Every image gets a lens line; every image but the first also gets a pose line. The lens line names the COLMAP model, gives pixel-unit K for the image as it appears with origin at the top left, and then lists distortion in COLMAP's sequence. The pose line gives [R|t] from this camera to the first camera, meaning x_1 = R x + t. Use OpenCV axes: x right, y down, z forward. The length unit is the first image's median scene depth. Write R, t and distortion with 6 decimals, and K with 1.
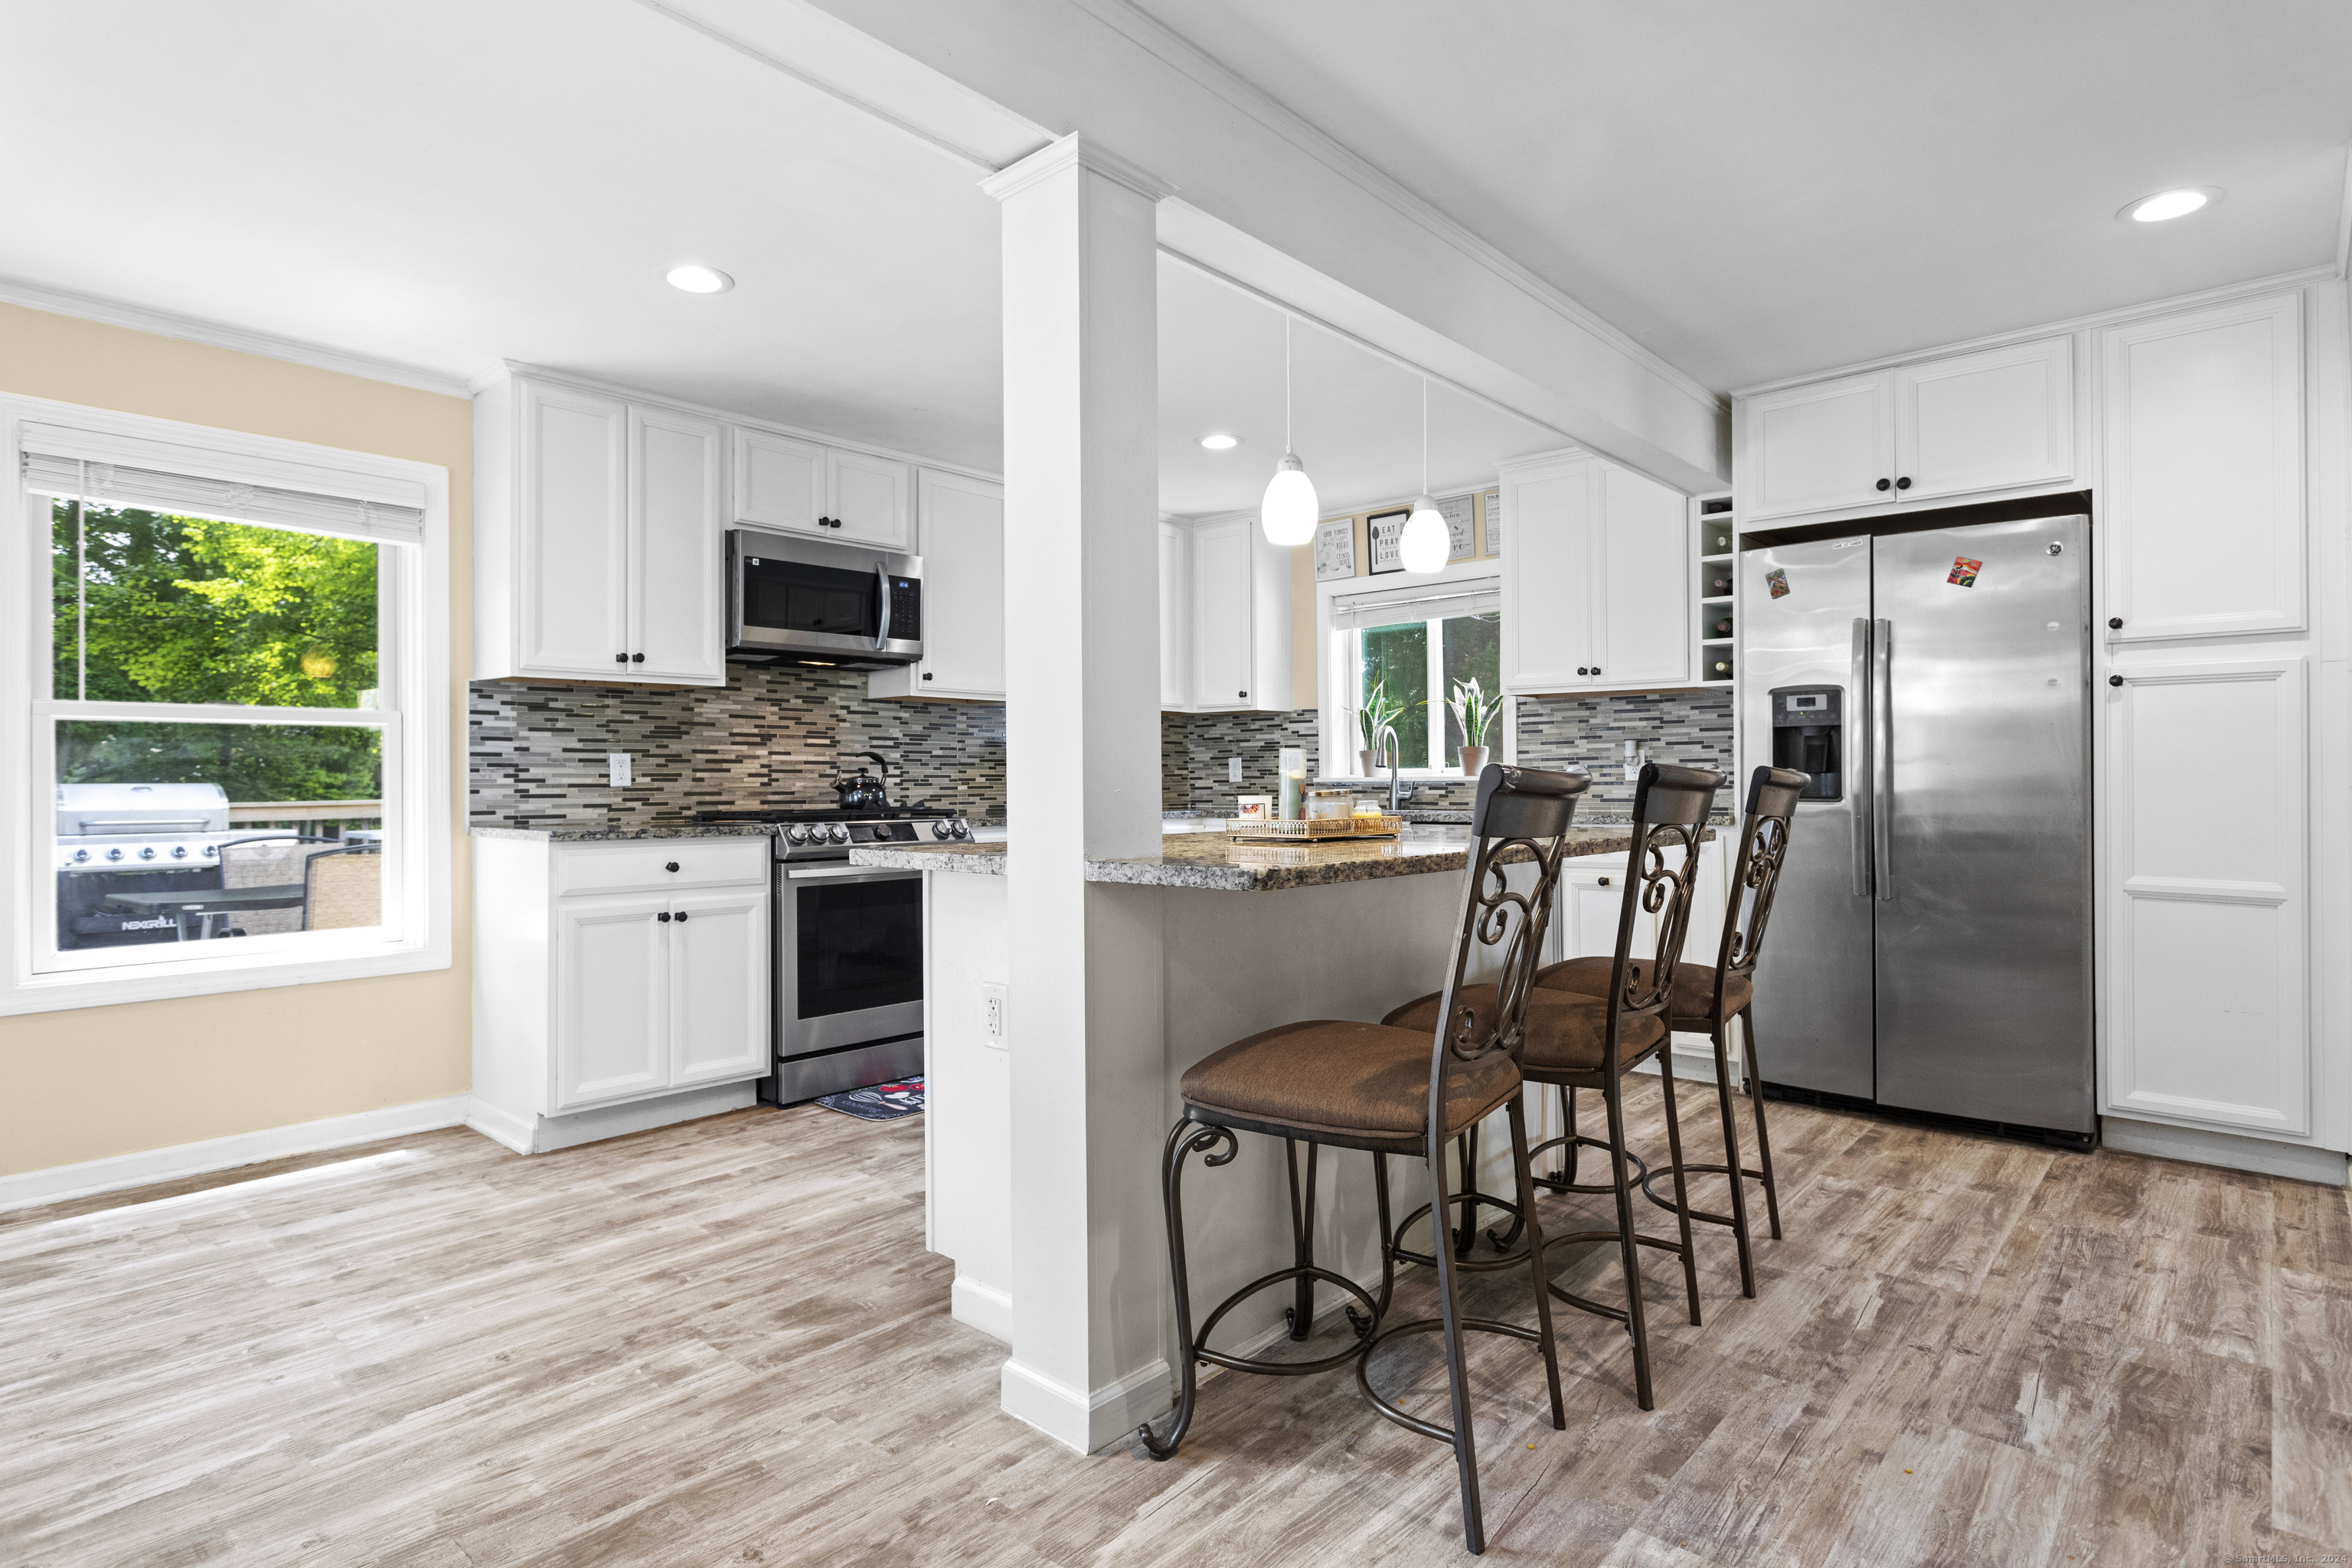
lens RADIAL K [[1218.8, 0, 1176.5], [0, 1218.8, 776.2], [0, 0, 1]] dist [-0.001303, 0.002374]
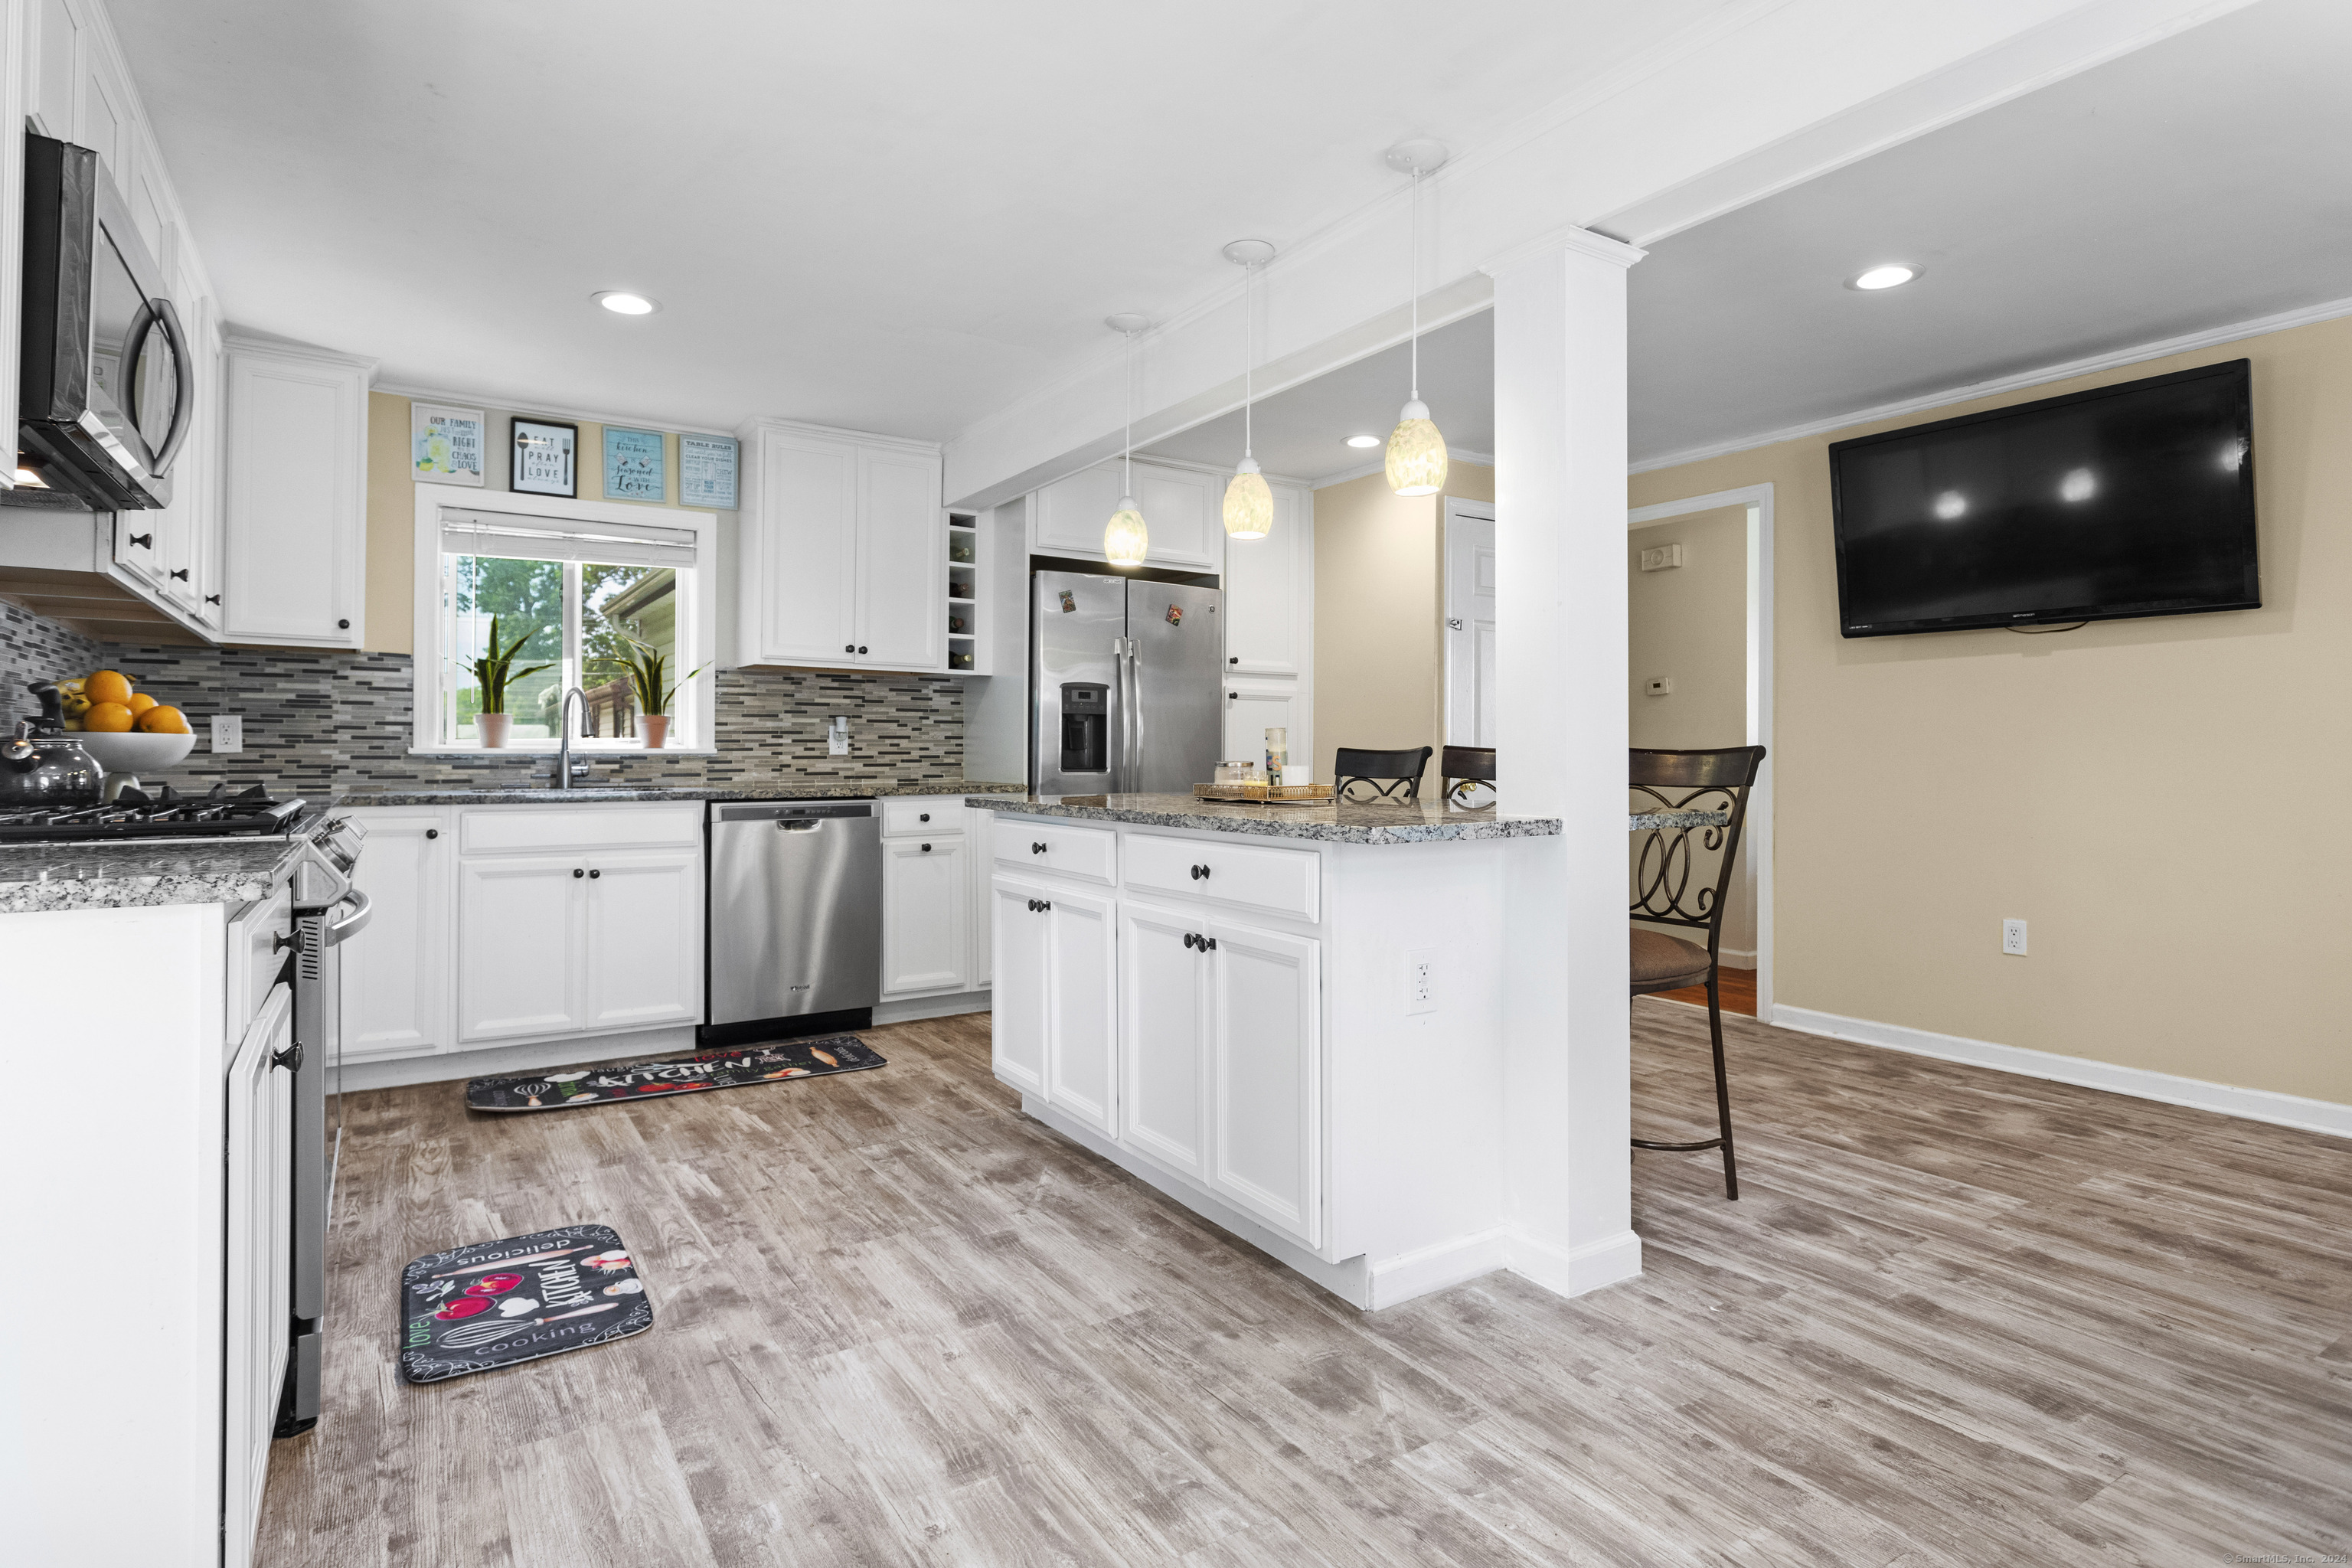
lens RADIAL K [[1218.8, 0, 1174.2], [0, 1218.8, 747.4], [0, 0, 1]] dist [-0.001303, 0.002374]
pose [[0.262389, 0.011827, 0.964890, -0.725164], [-0.007215, 0.999921, -0.010295, 0.007735], [-0.964935, -0.004260, 0.262454, 0.567112]]
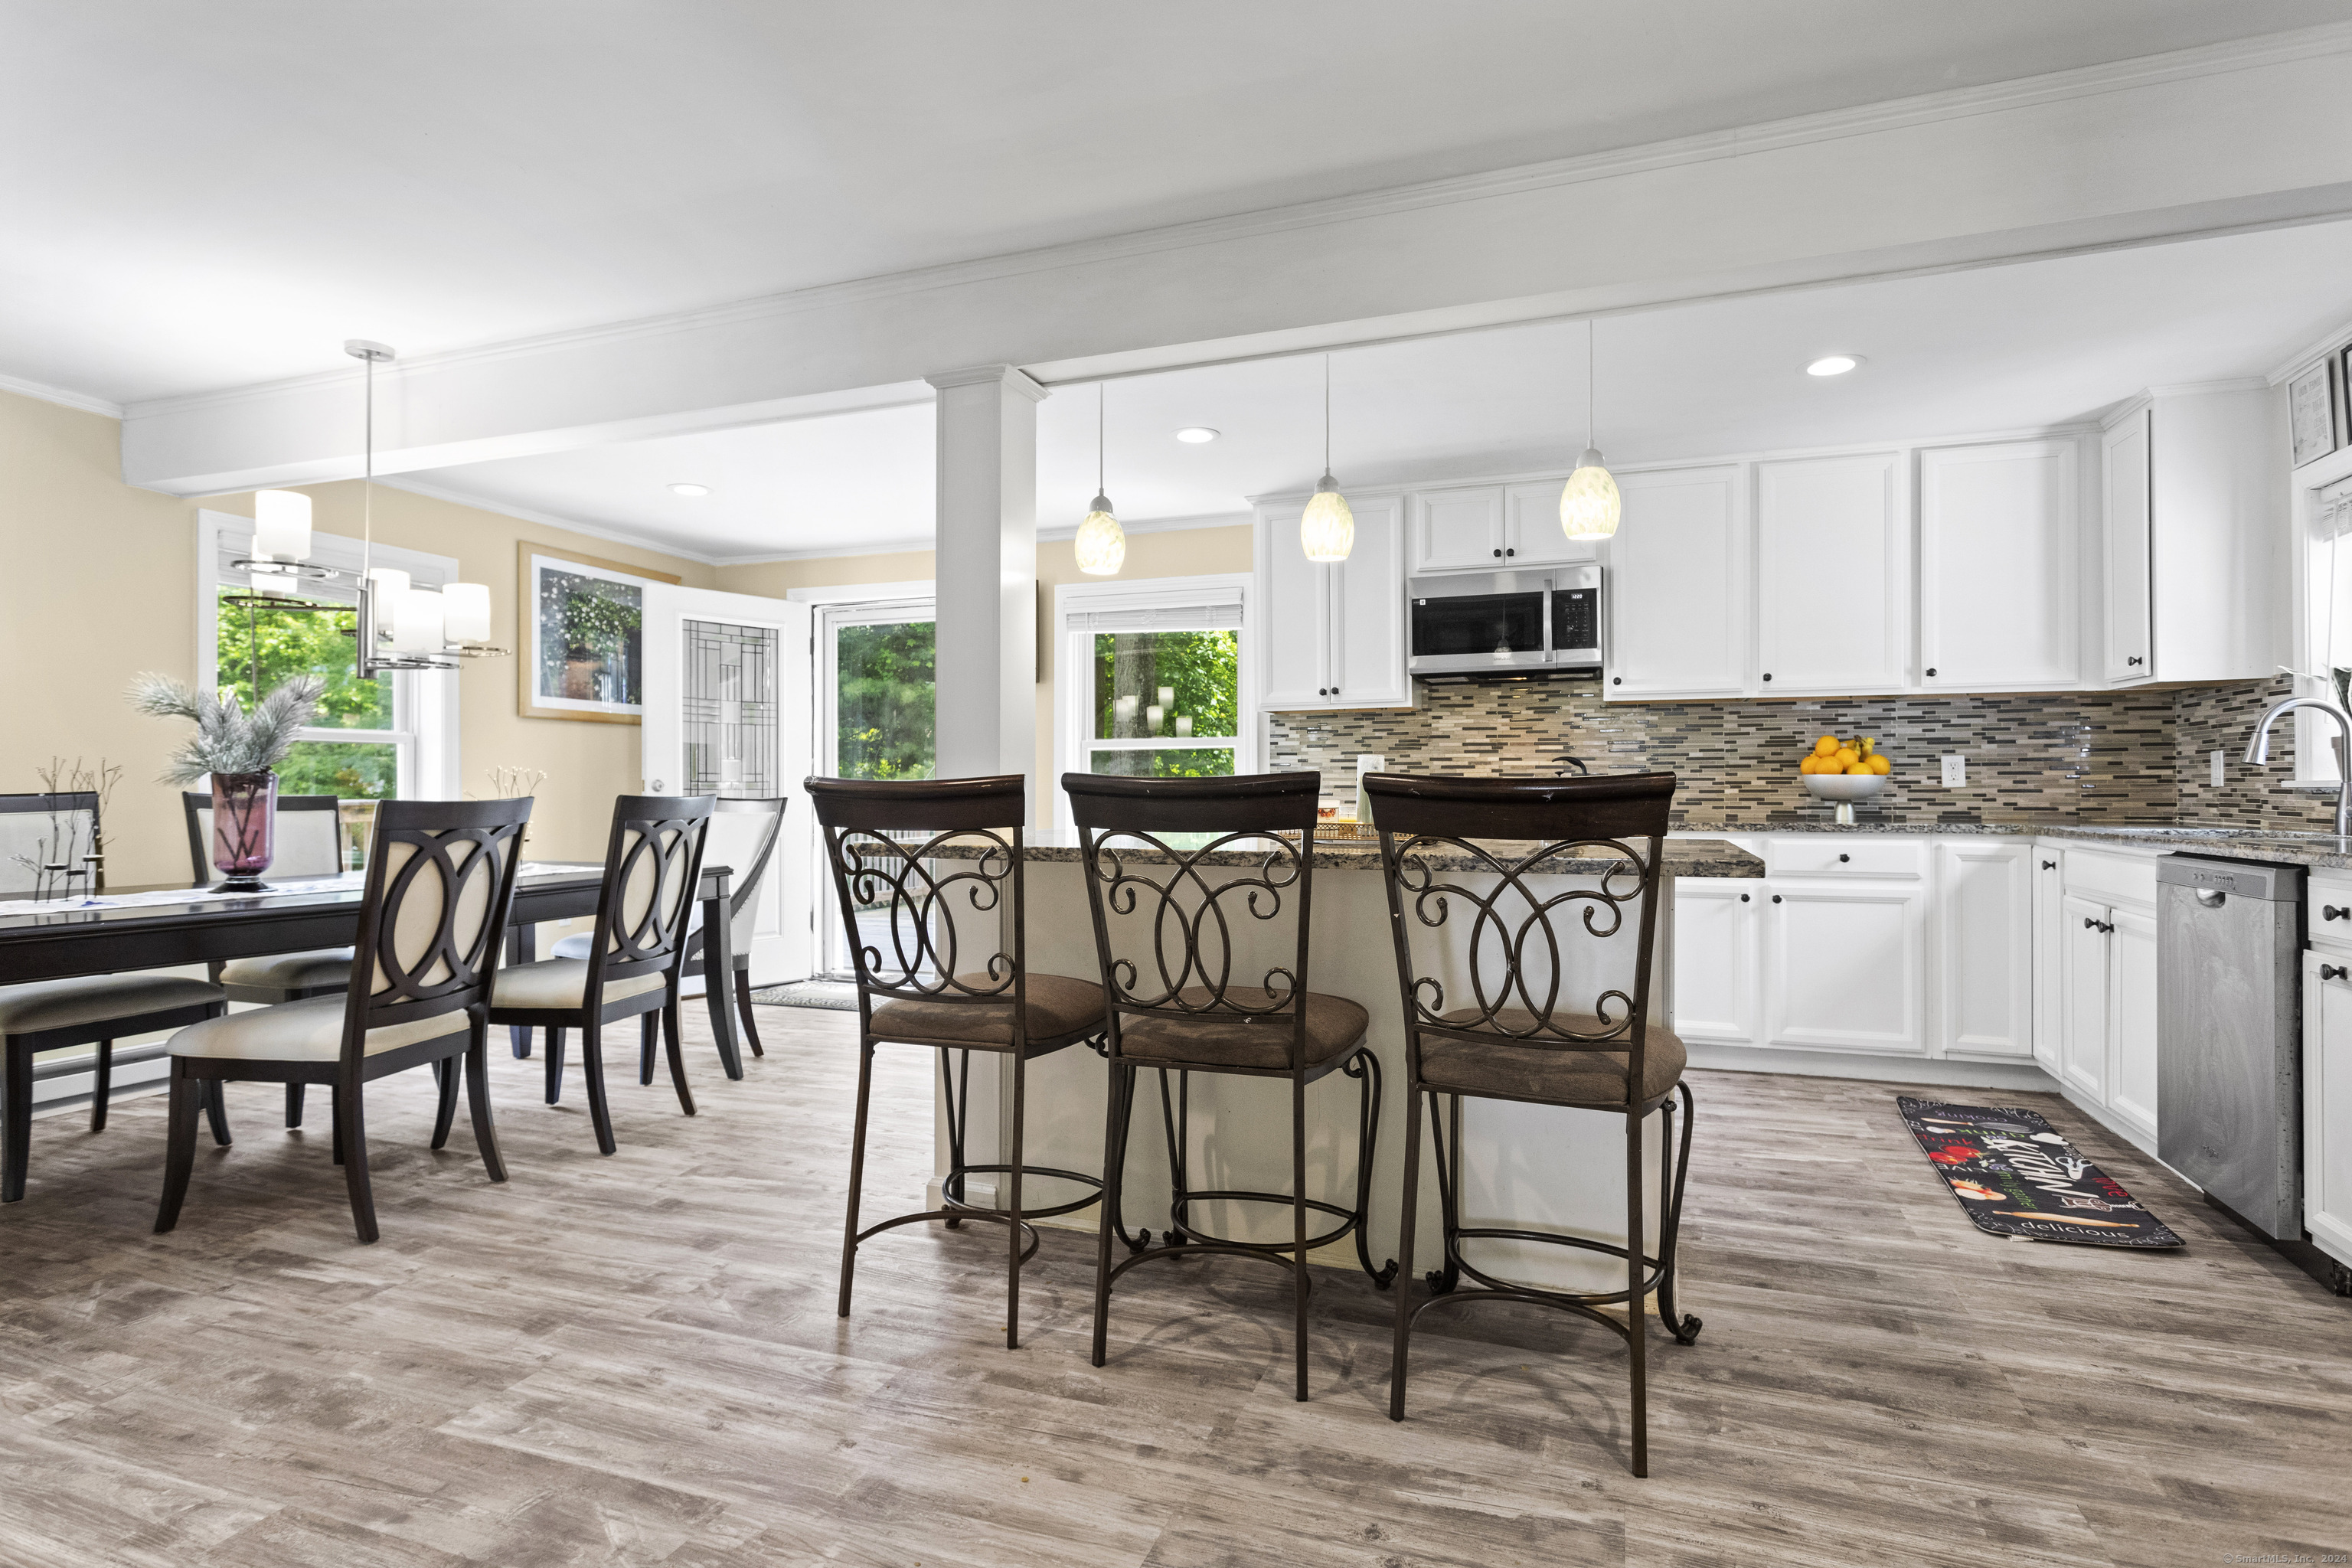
lens RADIAL K [[1218.8, 0, 1181.2], [0, 1218.8, 781.8], [0, 0, 1]] dist [-0.001303, 0.002374]
pose [[0.371270, 0.002530, -0.928521, 0.754987], [0.002221, 0.999991, 0.003613, -0.003092], [0.928522, -0.003404, 0.371261, 0.357995]]
